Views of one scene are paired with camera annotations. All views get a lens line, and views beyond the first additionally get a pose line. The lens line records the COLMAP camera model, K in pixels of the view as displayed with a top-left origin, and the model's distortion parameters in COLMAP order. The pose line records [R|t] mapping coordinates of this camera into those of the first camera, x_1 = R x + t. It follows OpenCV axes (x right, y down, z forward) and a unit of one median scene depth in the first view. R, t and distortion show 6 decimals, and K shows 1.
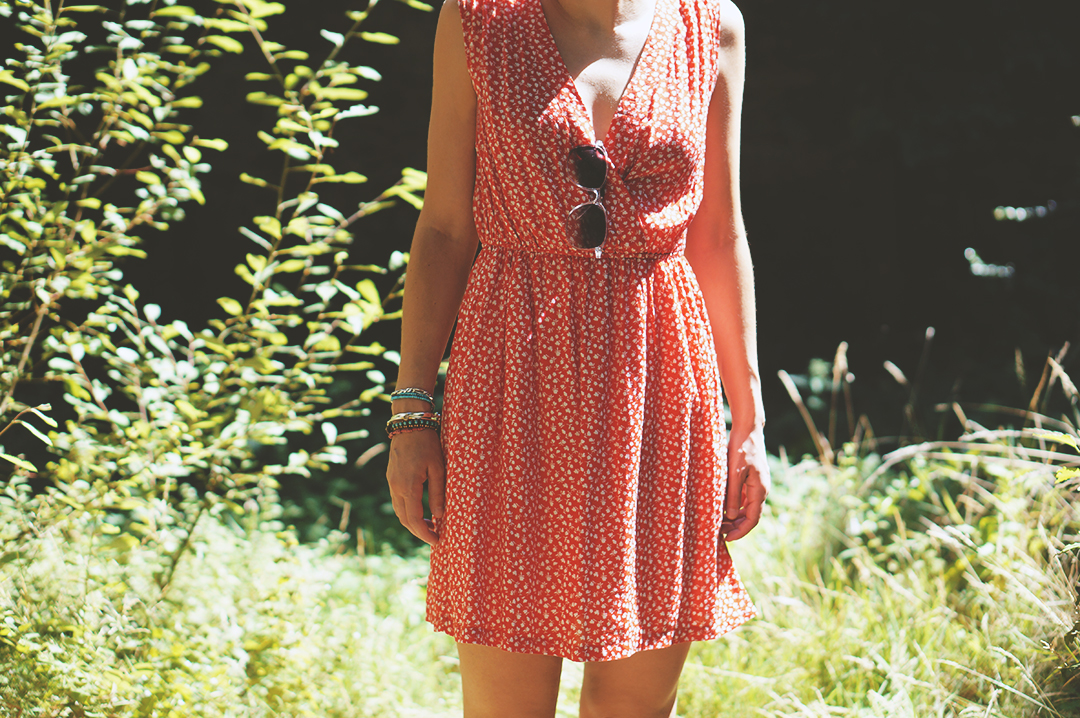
lens RADIAL K [[2300.7, 0, 561.9], [0, 2300.7, 357.2], [0, 0, 1]] dist [0.430230, -0.222707]
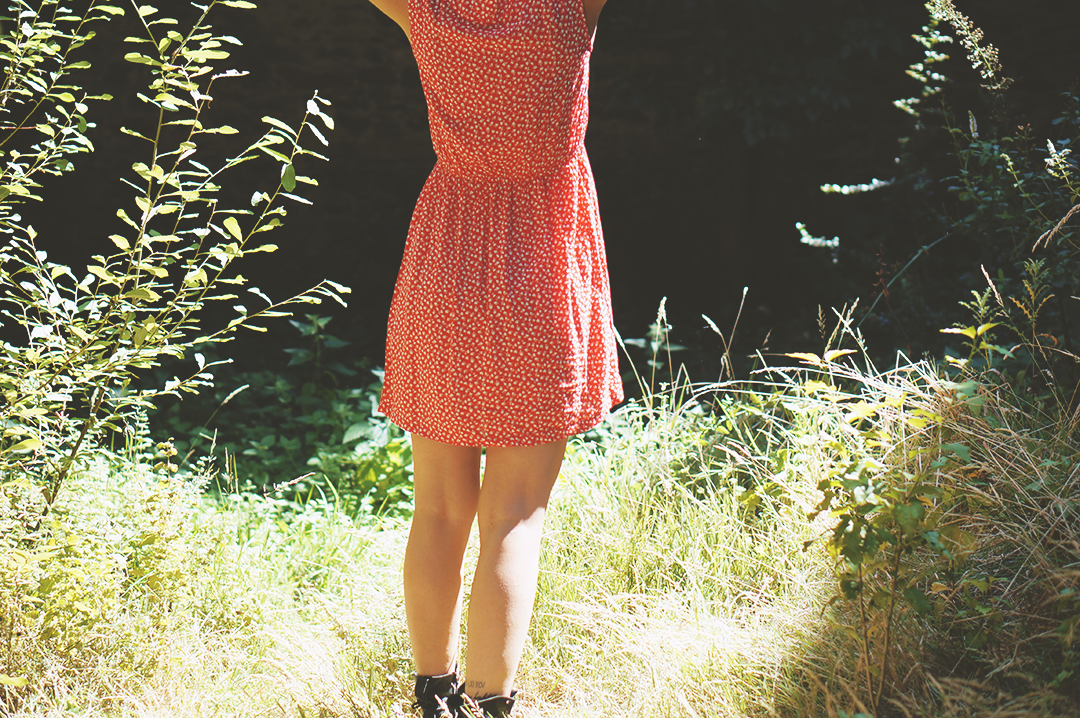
lens RADIAL K [[2374.4, 0, 539.8], [0, 2374.4, 504.1], [0, 0, 1]] dist [0.053896, -0.072487]
pose [[0.998953, 0.012363, 0.044046, 0.014129], [-0.015543, 0.997238, 0.072622, 0.014028], [-0.043027, -0.073230, 0.996386, -0.159304]]
